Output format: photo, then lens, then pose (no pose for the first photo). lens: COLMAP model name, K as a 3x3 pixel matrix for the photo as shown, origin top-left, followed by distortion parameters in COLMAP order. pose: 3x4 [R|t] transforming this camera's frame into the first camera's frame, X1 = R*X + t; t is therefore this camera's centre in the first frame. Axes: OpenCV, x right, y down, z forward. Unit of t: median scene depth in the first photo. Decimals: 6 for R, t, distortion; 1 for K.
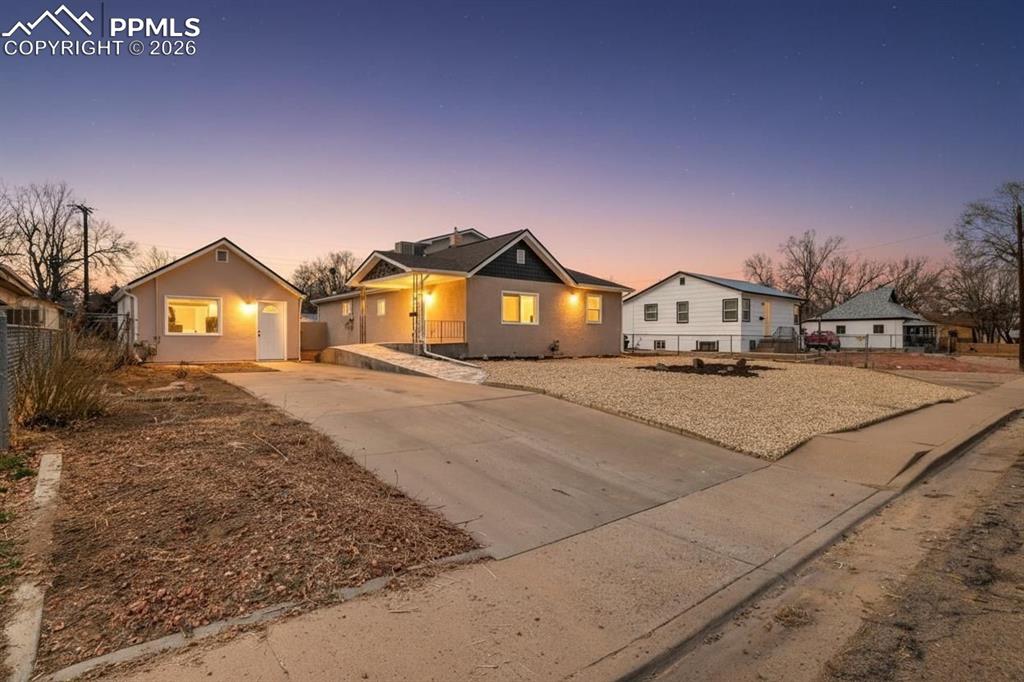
lens RADIAL K [[511.3, 0, 512.3], [0, 511.3, 342.3], [0, 0, 1]] dist [-0.016459, 0.000016]
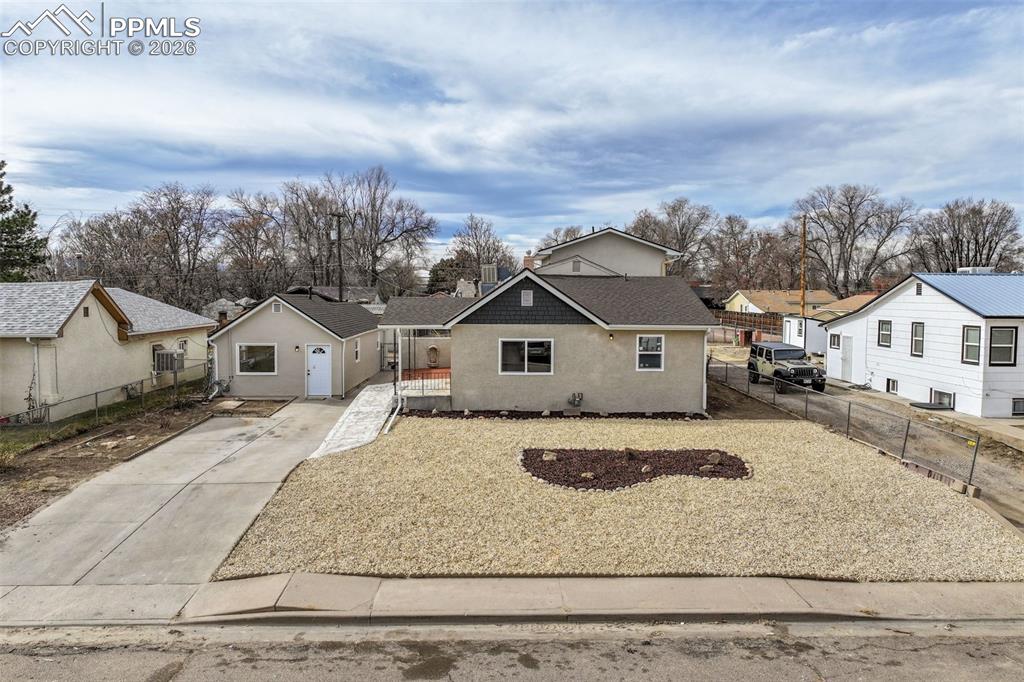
lens RADIAL K [[713.7, 0, 512.0], [0, 713.7, 341.0], [0, 0, 1]] dist [-0.000062, -0.000187]
pose [[0.794985, 0.040584, -0.605271, 0.511522], [-0.005644, 0.998211, 0.059518, -0.115542], [0.606603, -0.043900, 0.793792, 0.008141]]
